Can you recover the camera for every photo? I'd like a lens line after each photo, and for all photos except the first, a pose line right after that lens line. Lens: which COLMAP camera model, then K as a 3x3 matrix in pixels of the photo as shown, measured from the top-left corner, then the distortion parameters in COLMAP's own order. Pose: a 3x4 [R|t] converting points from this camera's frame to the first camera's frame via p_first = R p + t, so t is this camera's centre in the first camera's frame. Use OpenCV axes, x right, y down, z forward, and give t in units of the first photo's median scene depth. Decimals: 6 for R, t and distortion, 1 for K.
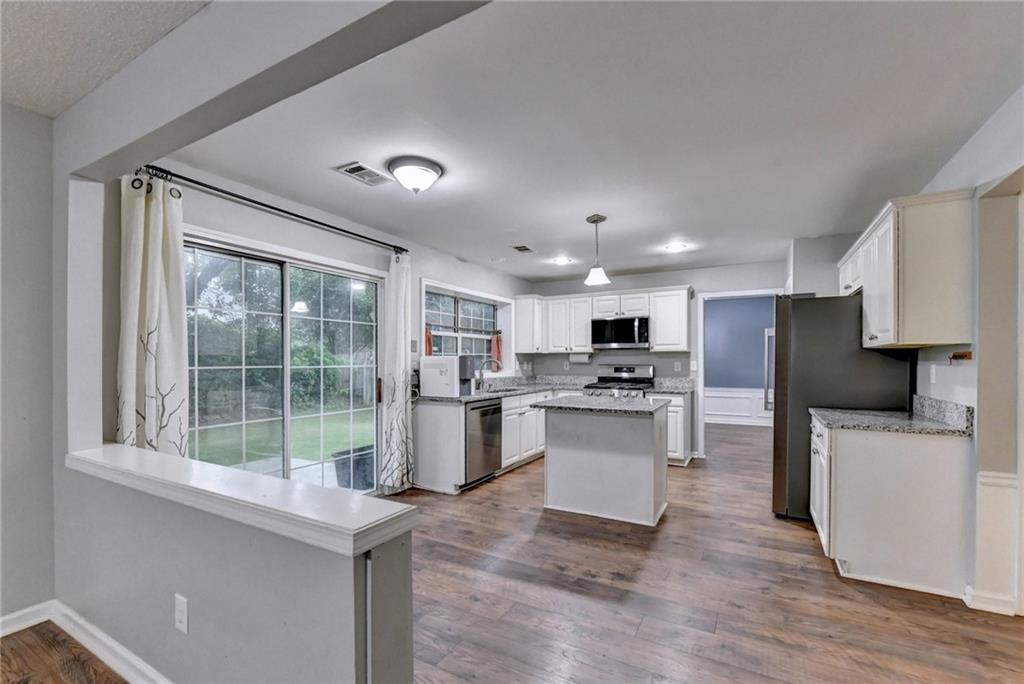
lens RADIAL K [[427.1, 0, 526.4], [0, 427.1, 361.1], [0, 0, 1]] dist [-0.018696, -0.000024]
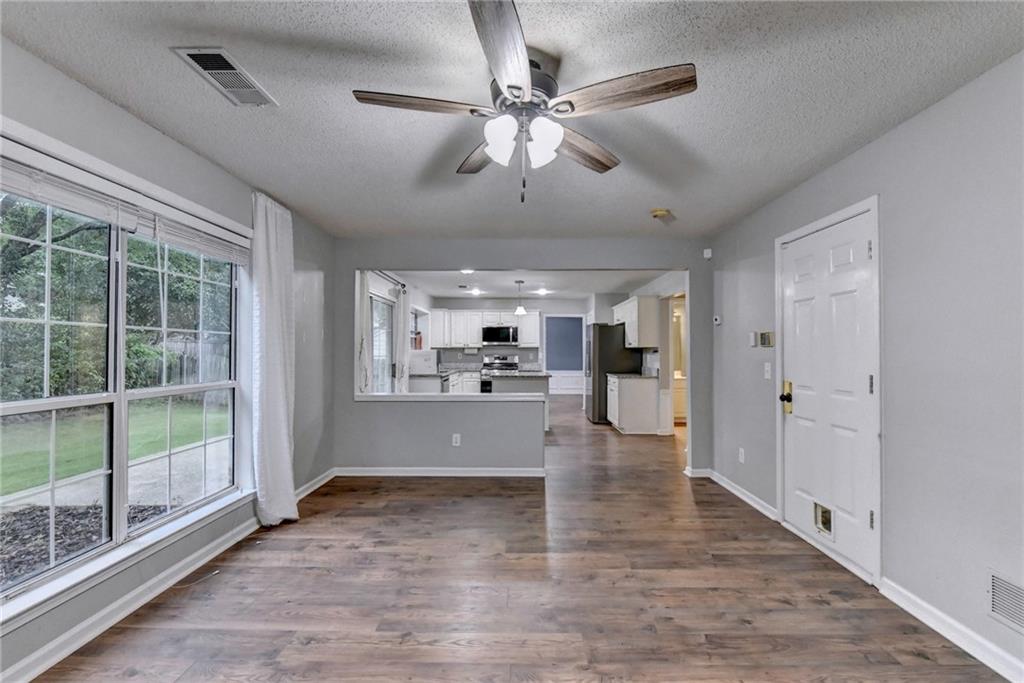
lens RADIAL K [[427.1, 0, 516.8], [0, 427.1, 335.3], [0, 0, 1]] dist [-0.018696, -0.000024]
pose [[0.888728, 0.016117, 0.458152, -0.489513], [0.003228, 0.999137, -0.041411, 0.000554], [-0.458424, 0.038282, 0.887909, -0.497450]]
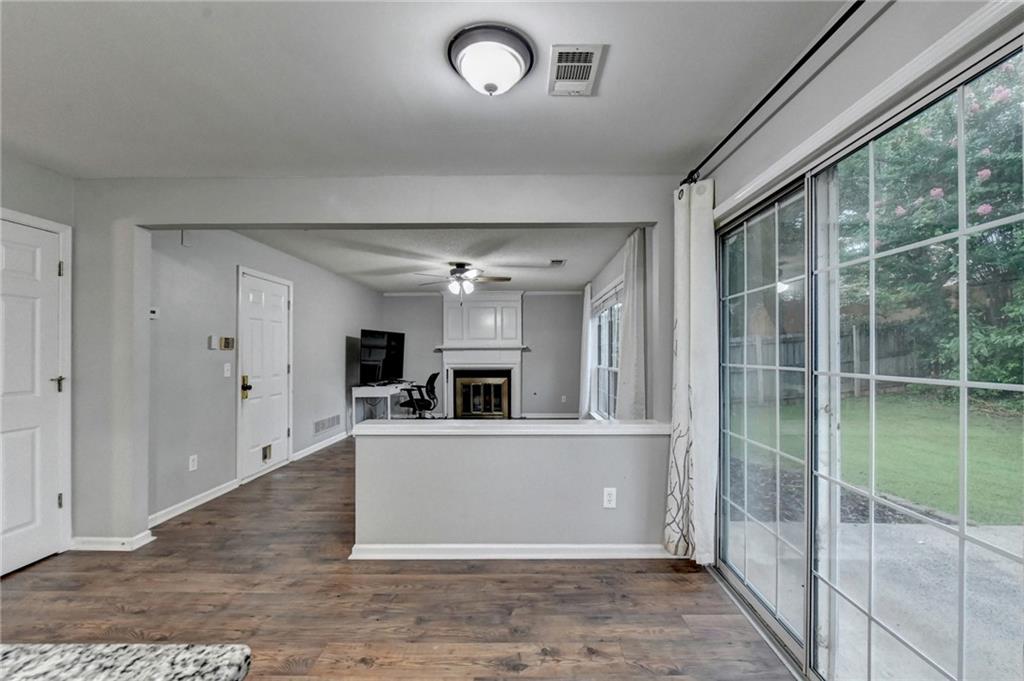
lens RADIAL K [[425.8, 0, 534.8], [0, 425.8, 349.4], [0, 0, 1]] dist [-0.010535, -0.001173]
pose [[-0.878508, 0.000098, -0.477727, -0.009477], [-0.000017, 1.000000, 0.000237, -0.007635], [0.477727, 0.000216, -0.878508, 0.754790]]
